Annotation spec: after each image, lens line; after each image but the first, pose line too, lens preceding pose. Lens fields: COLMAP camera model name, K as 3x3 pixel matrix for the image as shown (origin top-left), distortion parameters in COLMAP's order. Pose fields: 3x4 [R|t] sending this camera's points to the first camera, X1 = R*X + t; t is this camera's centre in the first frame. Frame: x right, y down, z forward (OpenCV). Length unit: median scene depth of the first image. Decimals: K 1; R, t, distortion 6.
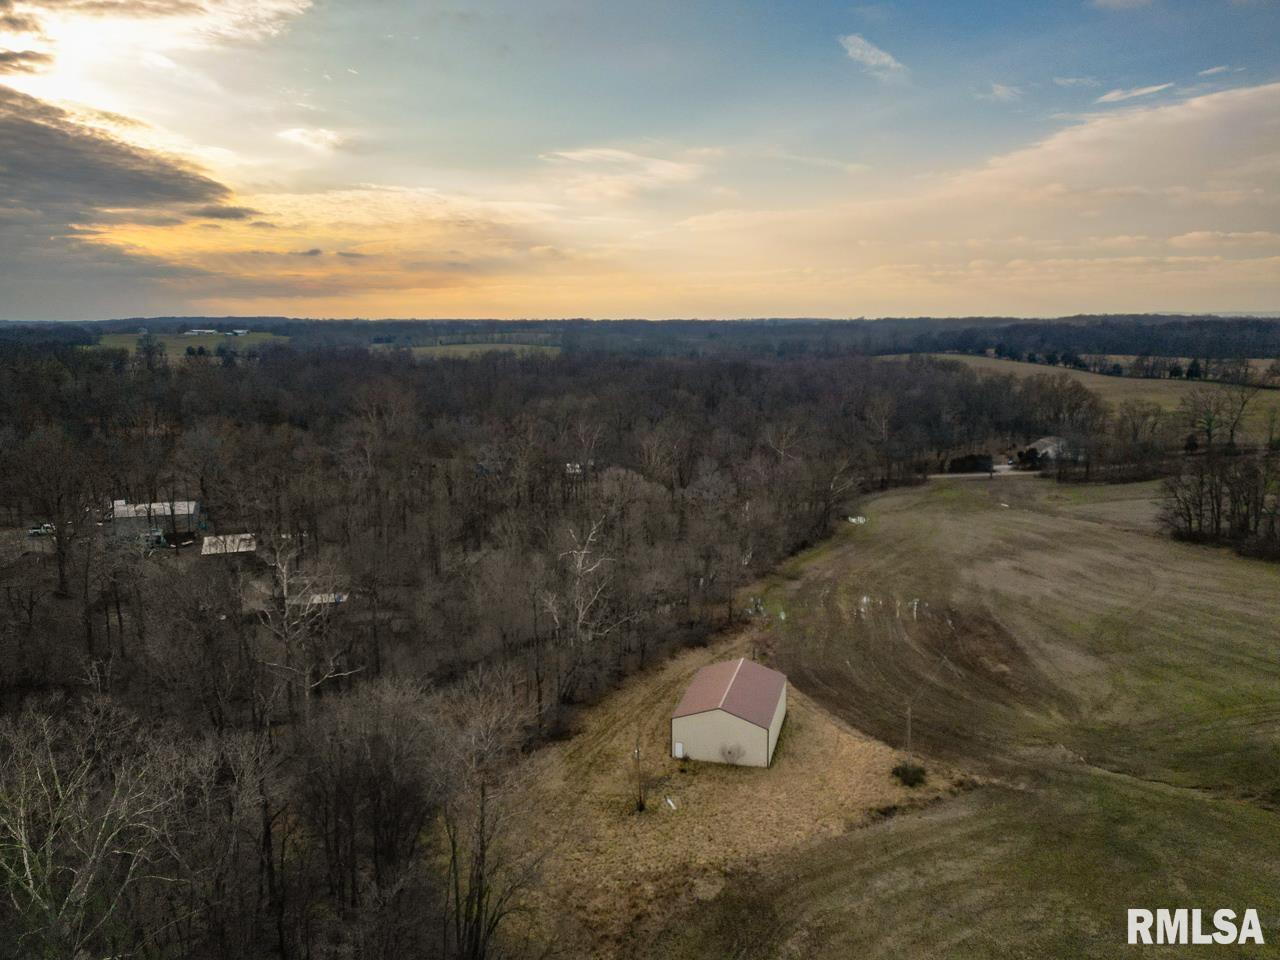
lens RADIAL K [[958.2, 0, 633.3], [0, 958.2, 527.2], [0, 0, 1]] dist [0.062504, -0.033663]
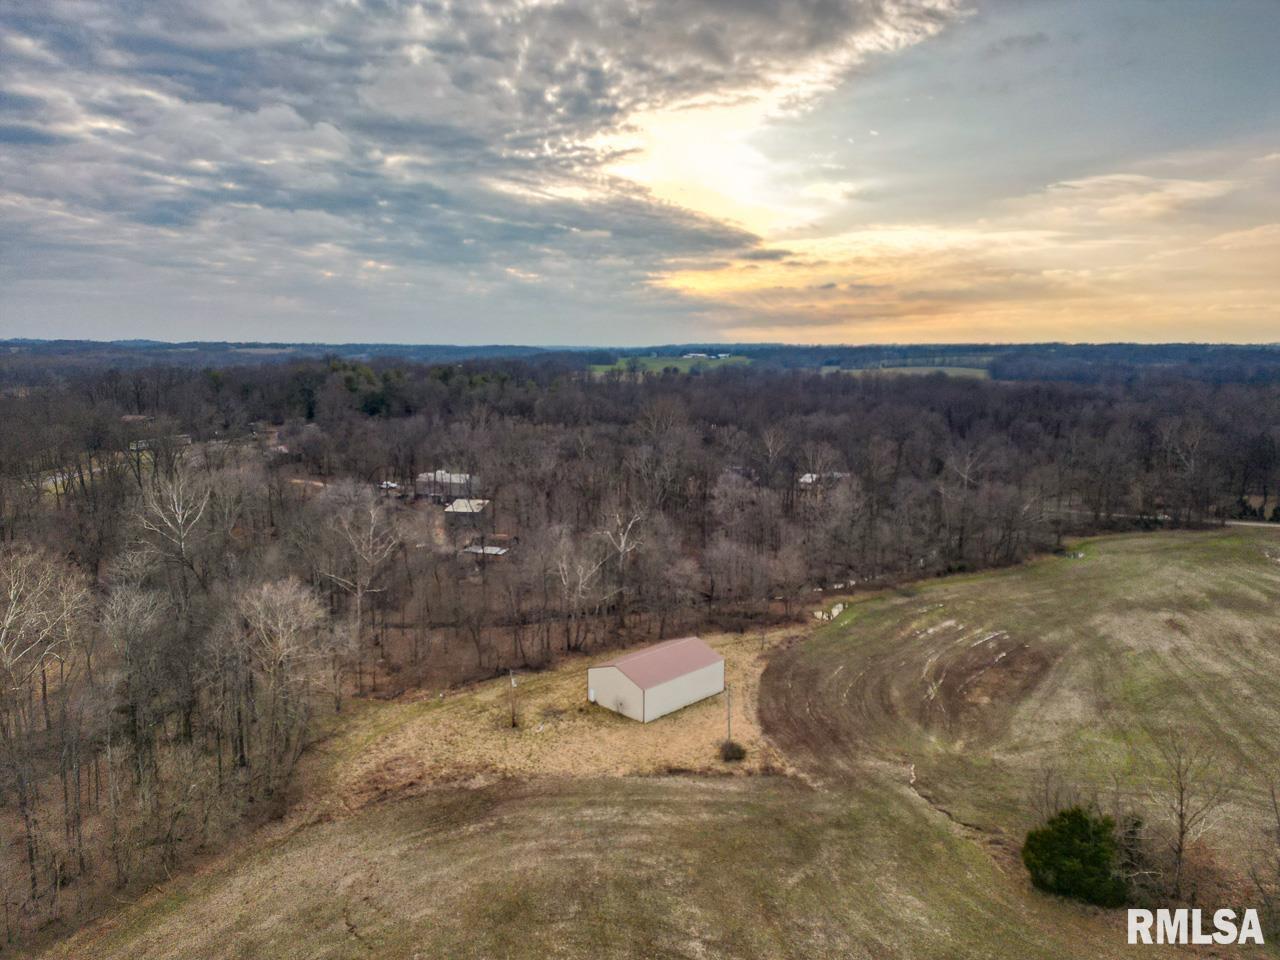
lens RADIAL K [[882.0, 0, 630.8], [0, 882.0, 452.9], [0, 0, 1]] dist [0.081178, -0.062251]
pose [[0.866691, 0.066178, -0.494436, 0.504493], [-0.110530, 0.992001, -0.060972, -0.008768], [0.486446, 0.107494, 0.867073, 0.007597]]
